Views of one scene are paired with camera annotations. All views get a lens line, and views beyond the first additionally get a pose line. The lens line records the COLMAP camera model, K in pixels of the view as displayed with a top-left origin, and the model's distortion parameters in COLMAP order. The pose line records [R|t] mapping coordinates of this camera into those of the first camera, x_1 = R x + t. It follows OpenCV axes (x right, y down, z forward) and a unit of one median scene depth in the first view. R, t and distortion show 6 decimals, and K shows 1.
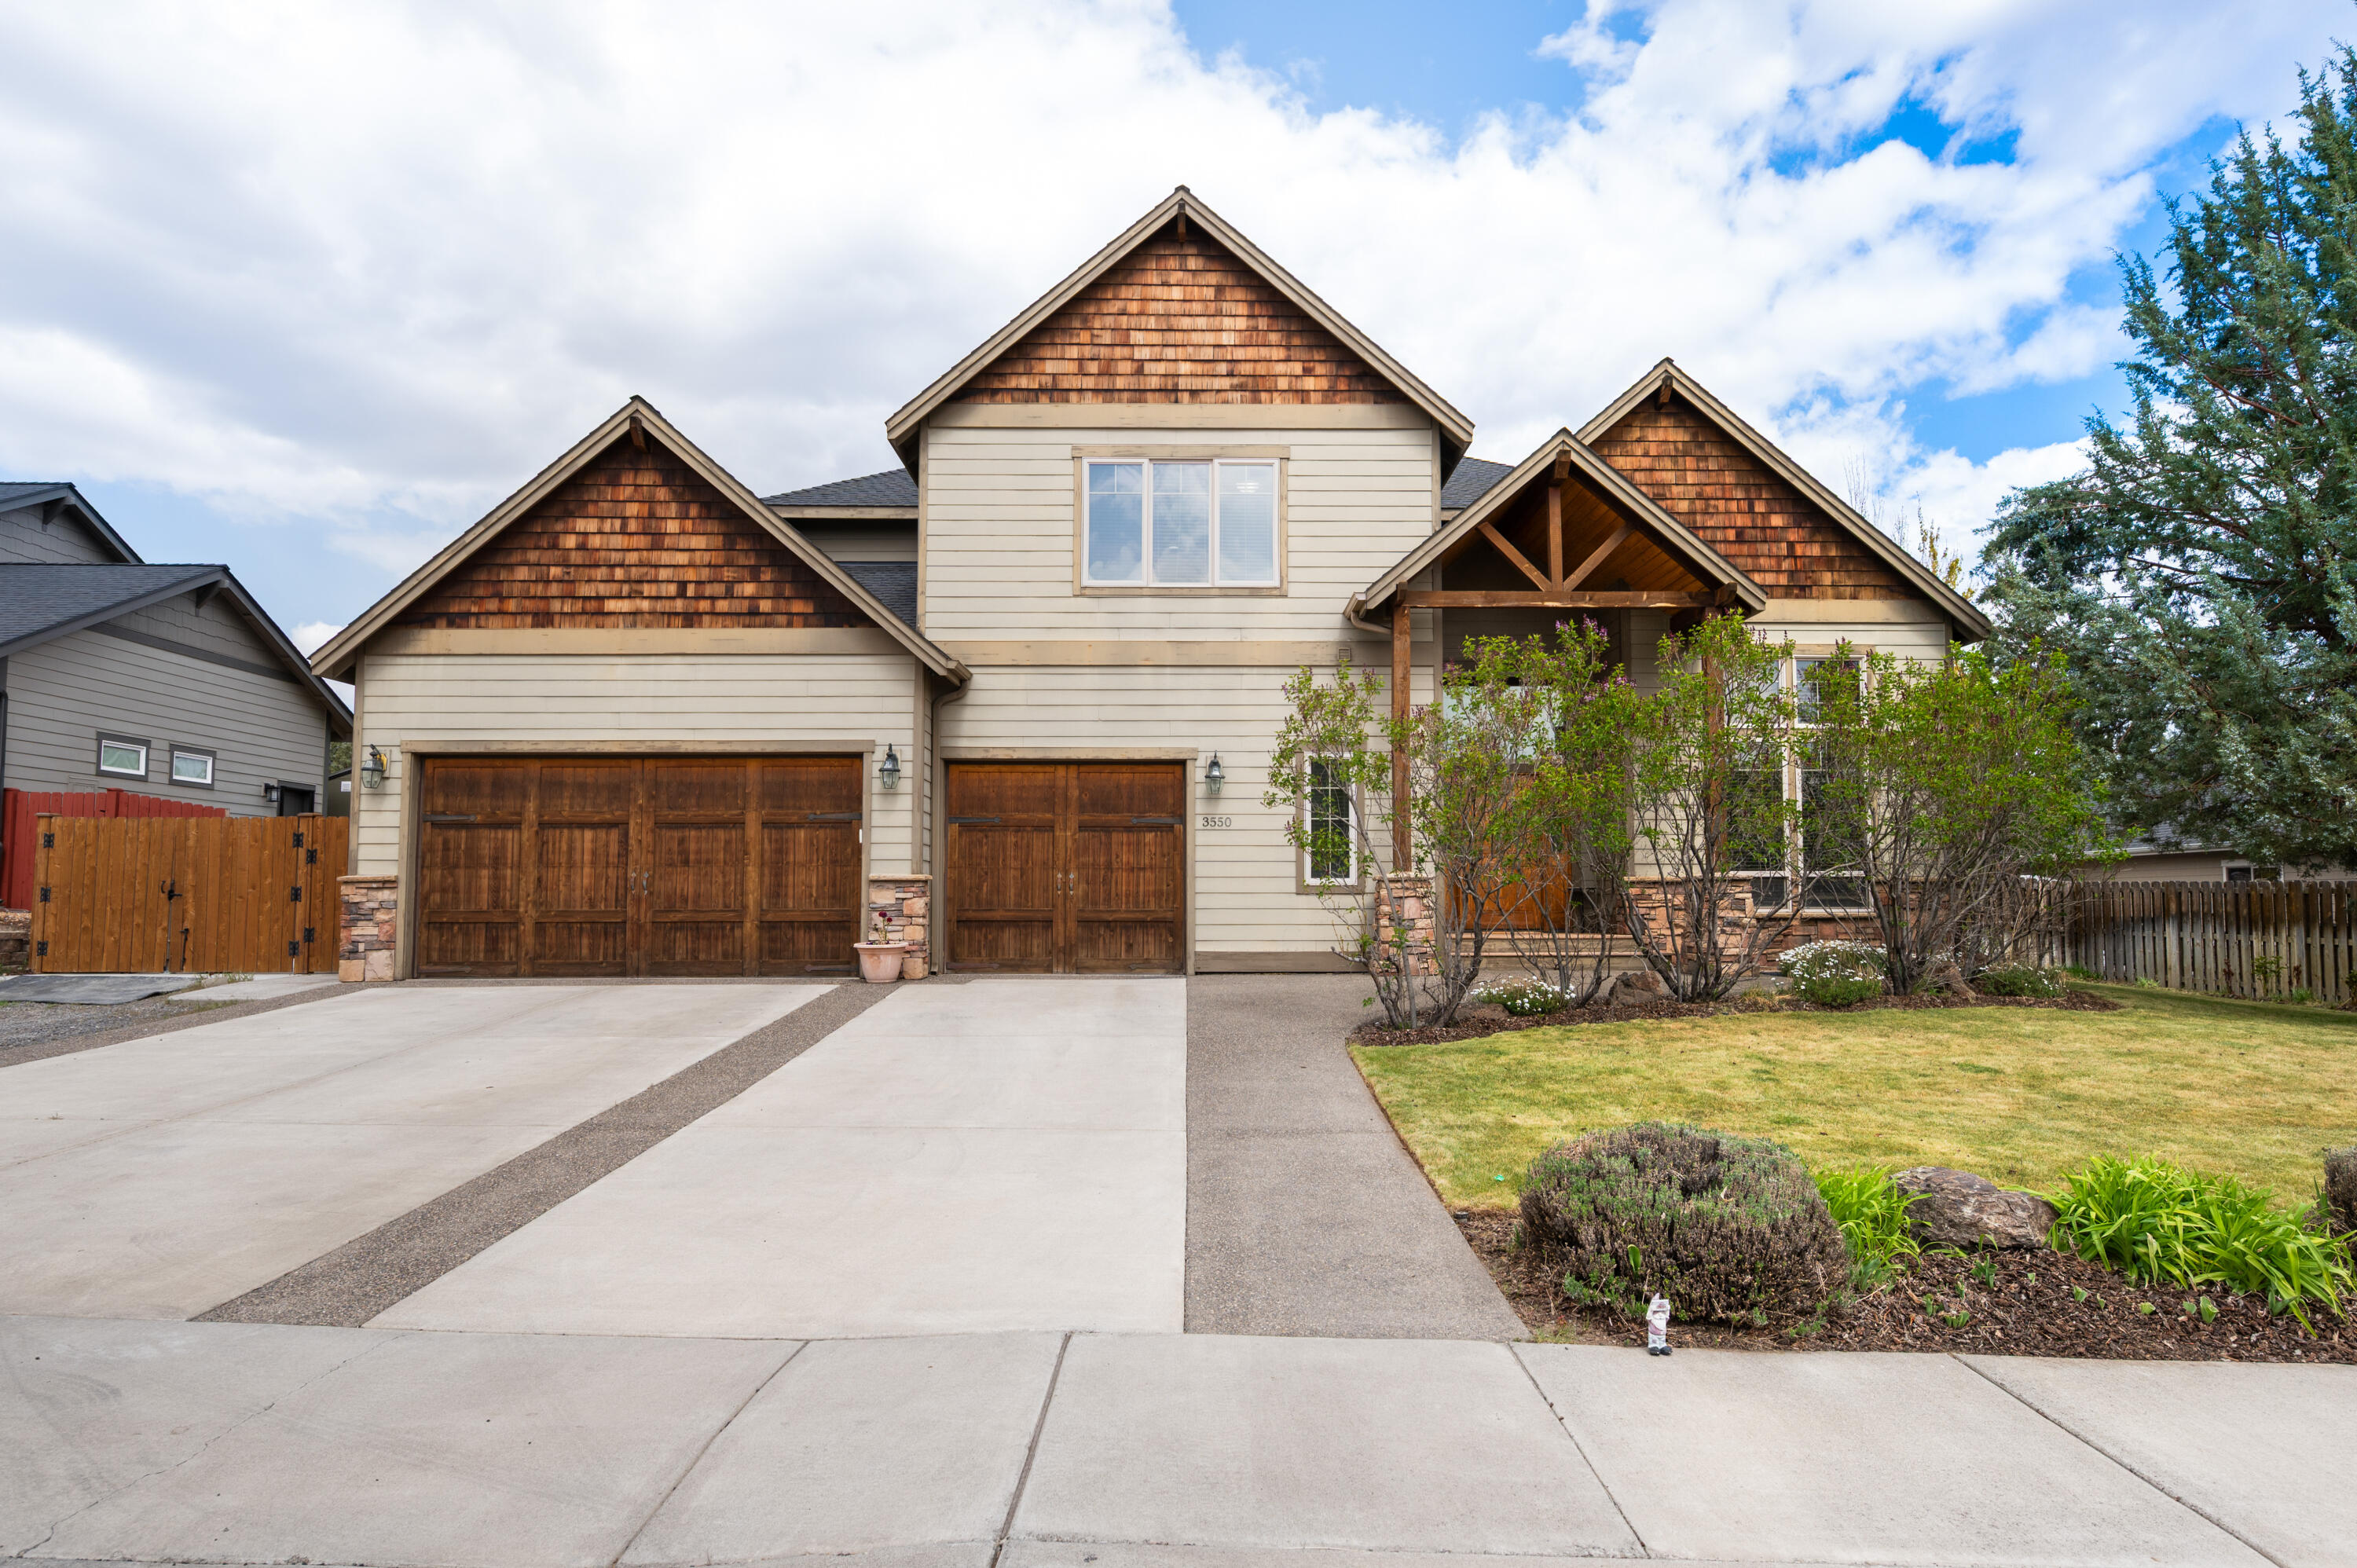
lens RADIAL K [[1353.9, 0, 1175.4], [0, 1353.9, 770.0], [0, 0, 1]] dist [-0.004226, 0.000664]
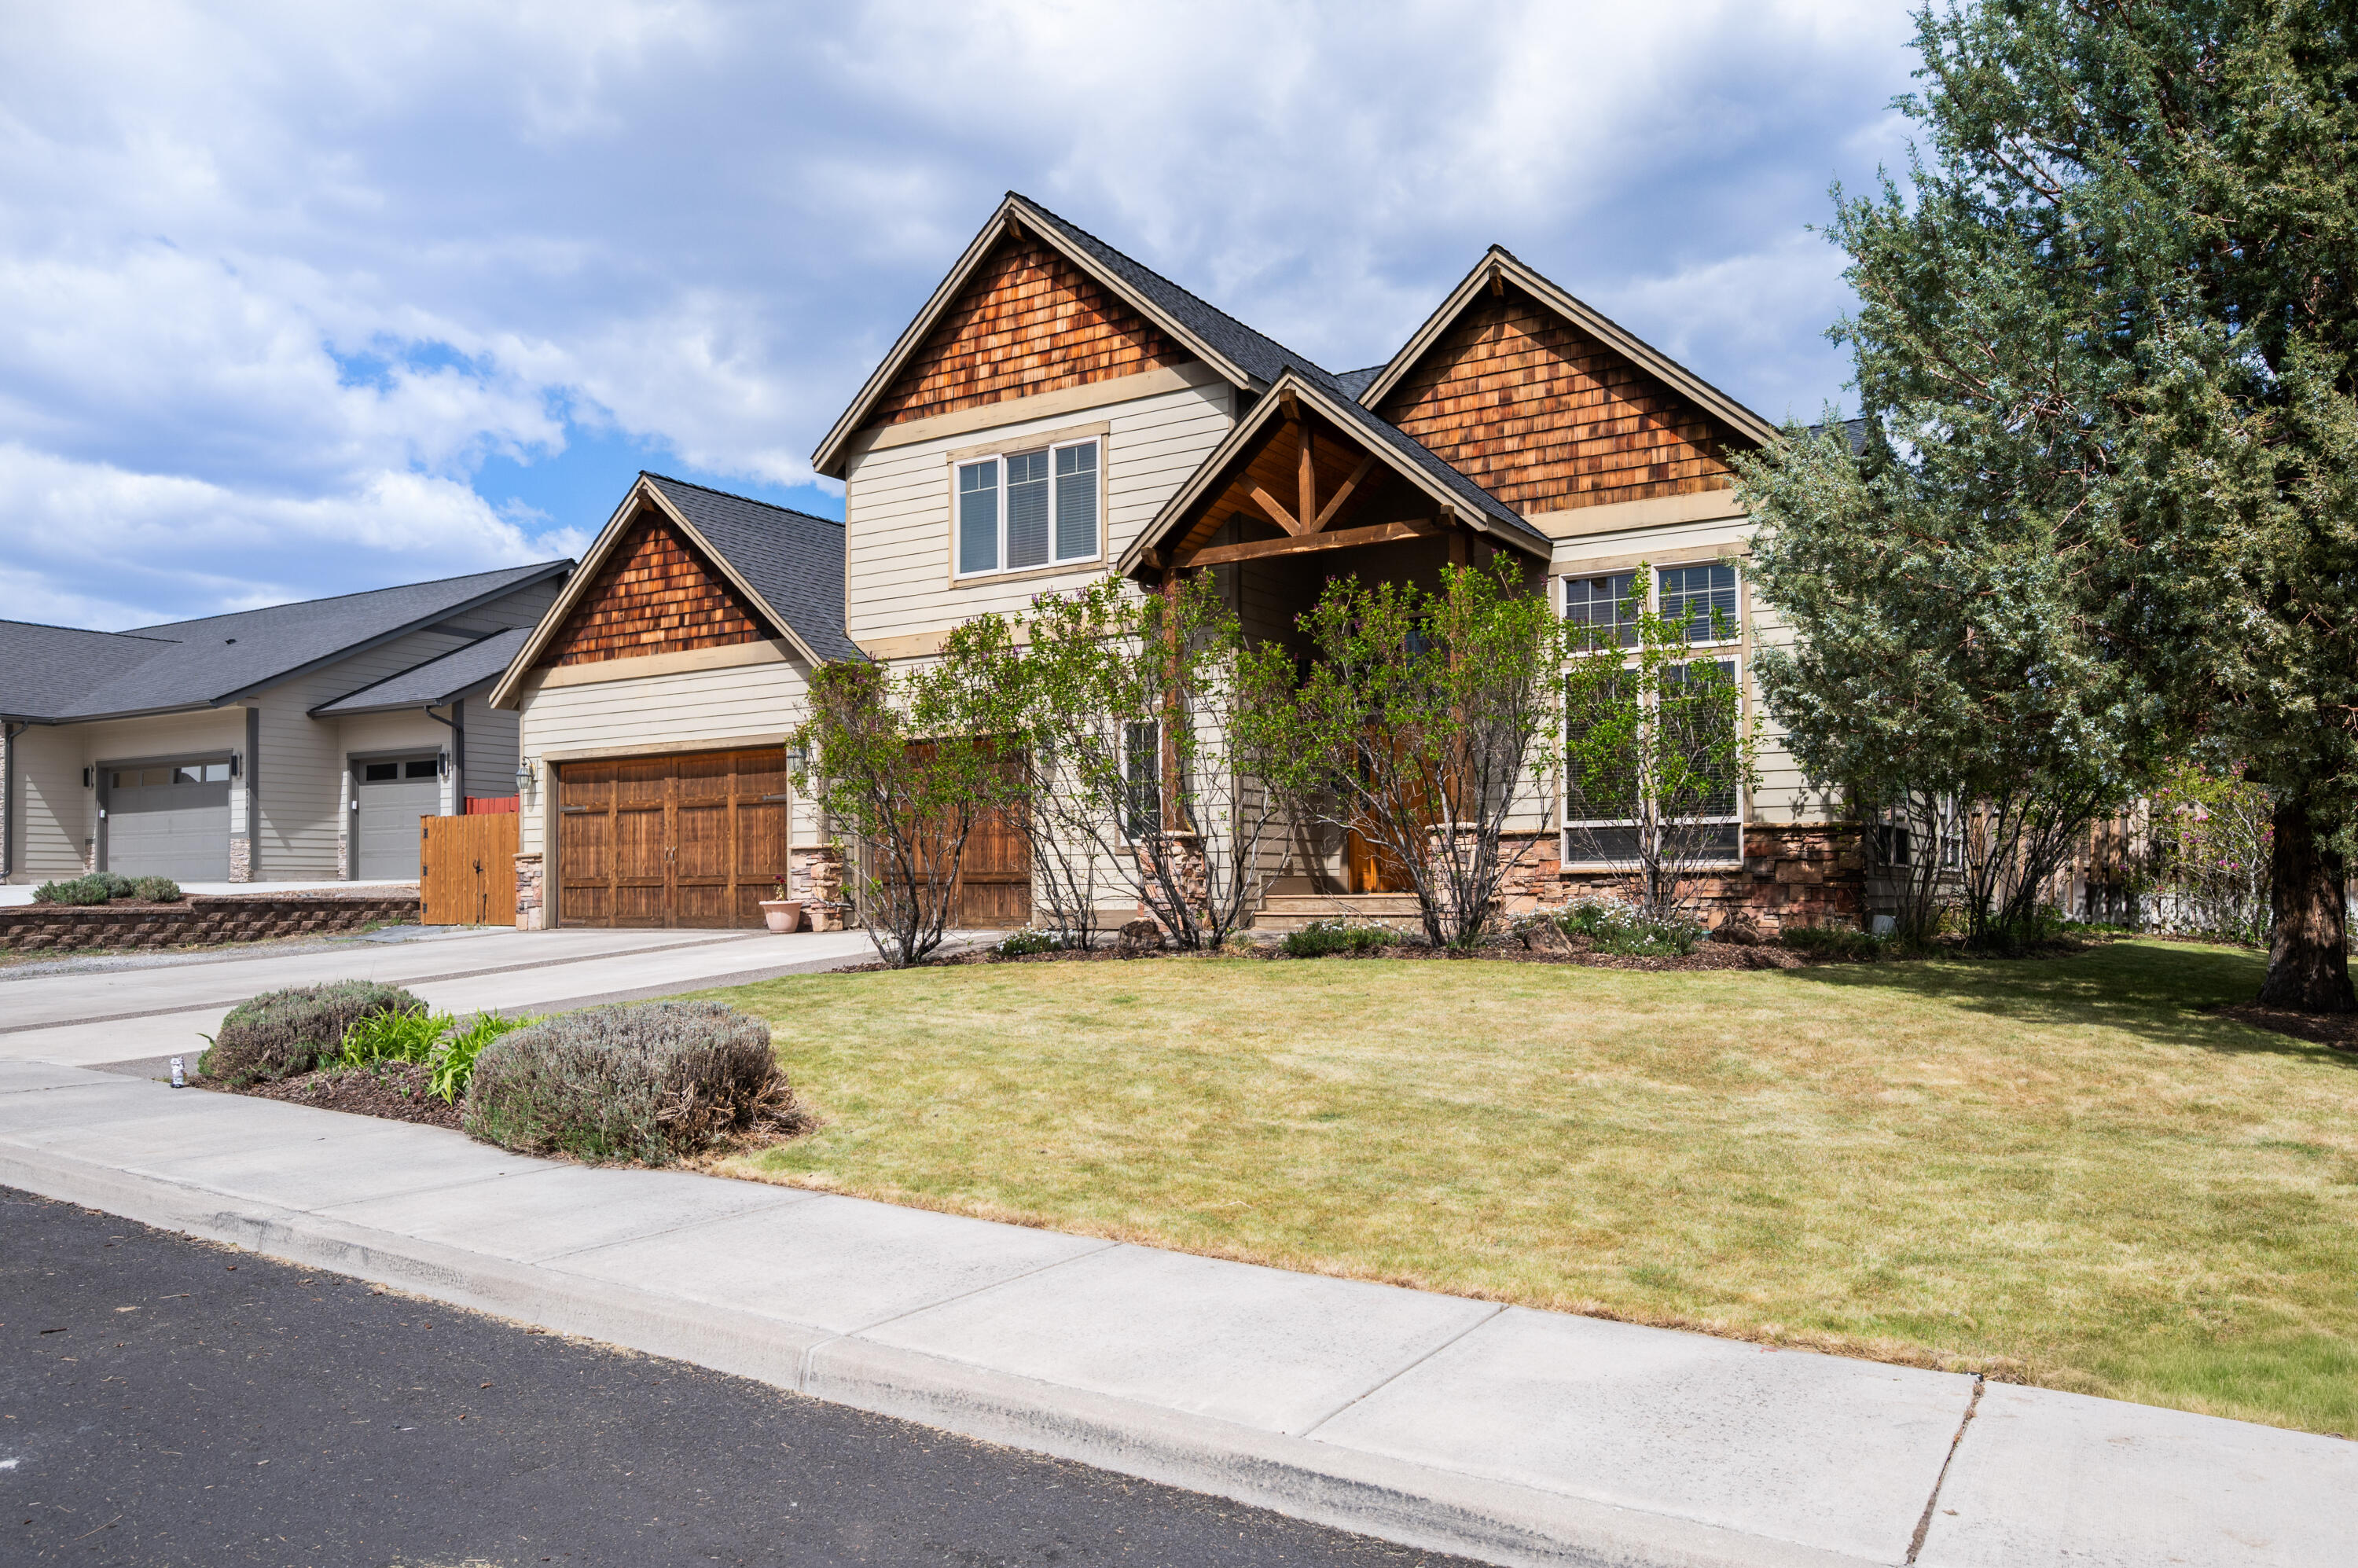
lens RADIAL K [[1614.7, 0, 1179.0], [0, 1614.7, 784.0], [0, 0, 1]] dist [-0.001408, -0.000425]
pose [[0.844906, -0.040598, -0.533372, 0.808052], [0.059179, 0.998089, 0.017774, 0.018160], [0.531631, -0.046582, 0.845694, -0.023045]]
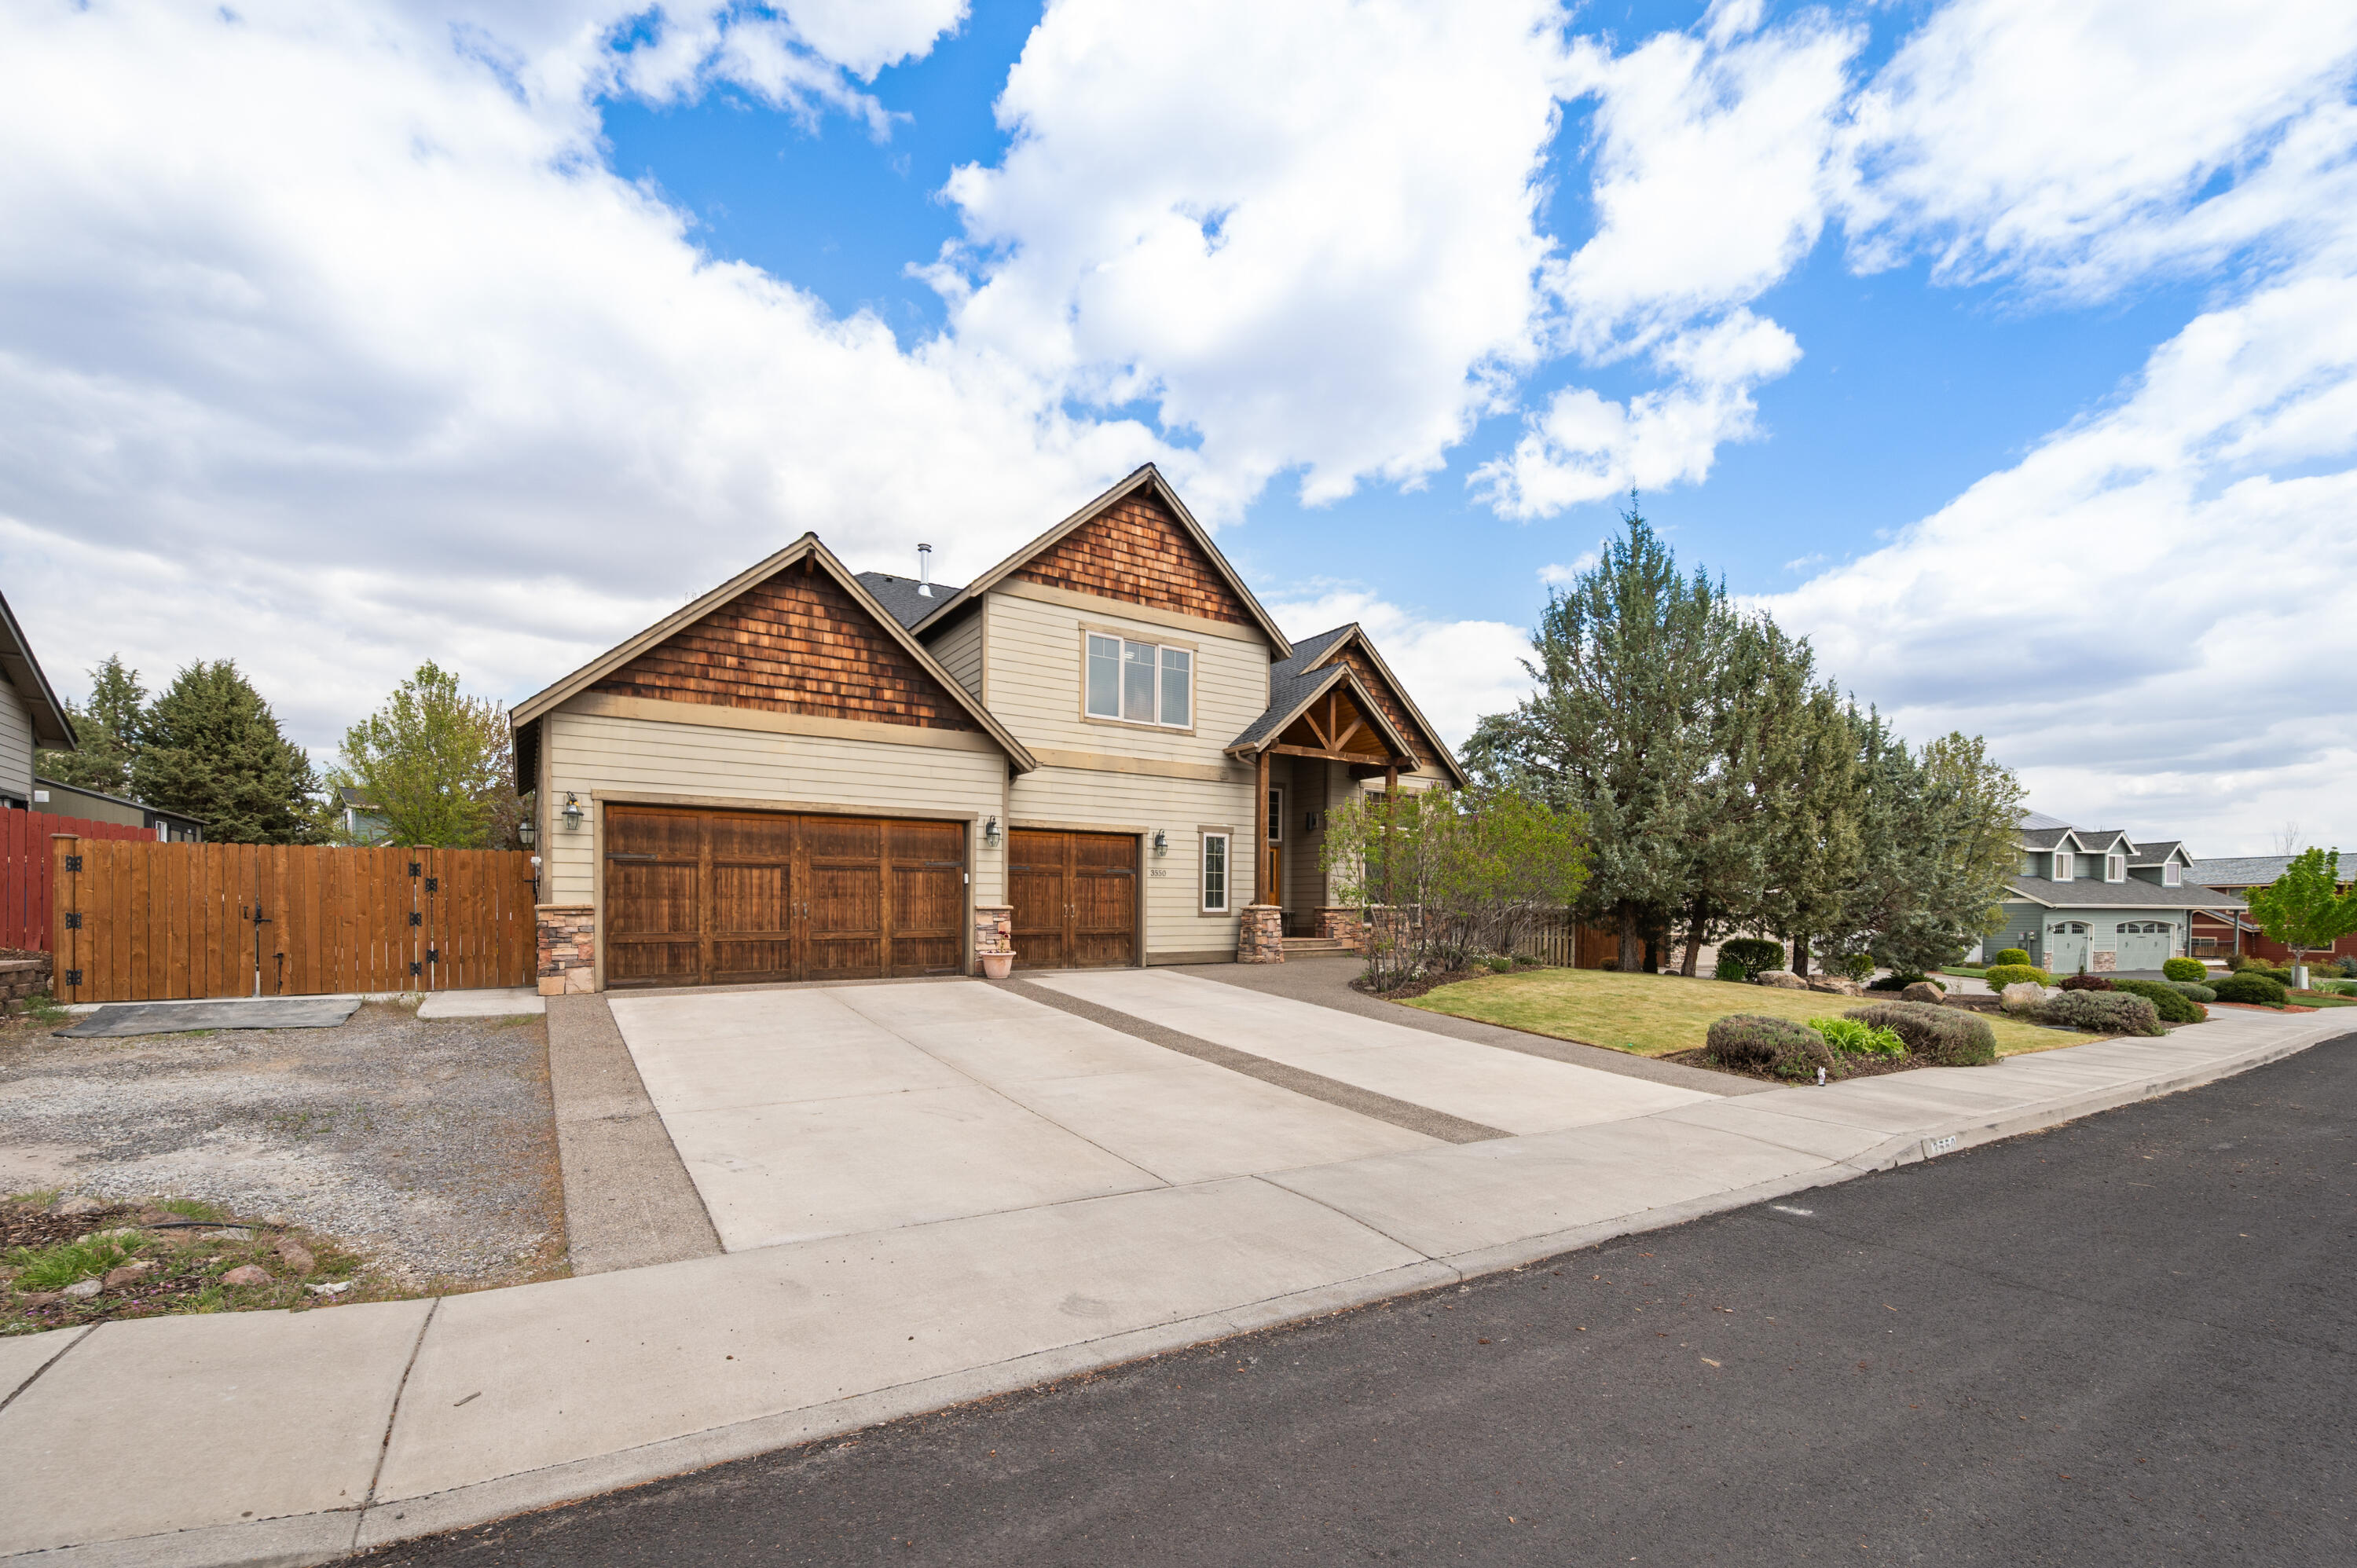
lens RADIAL K [[983.3, 0, 1183.8], [0, 983.3, 892.7], [0, 0, 1]] dist [0.000501, -0.000031]
pose [[0.831068, 0.011248, 0.556057, -0.610951], [-0.056420, 0.996343, 0.064171, -0.015937], [-0.553301, -0.084703, 0.828663, 0.004269]]
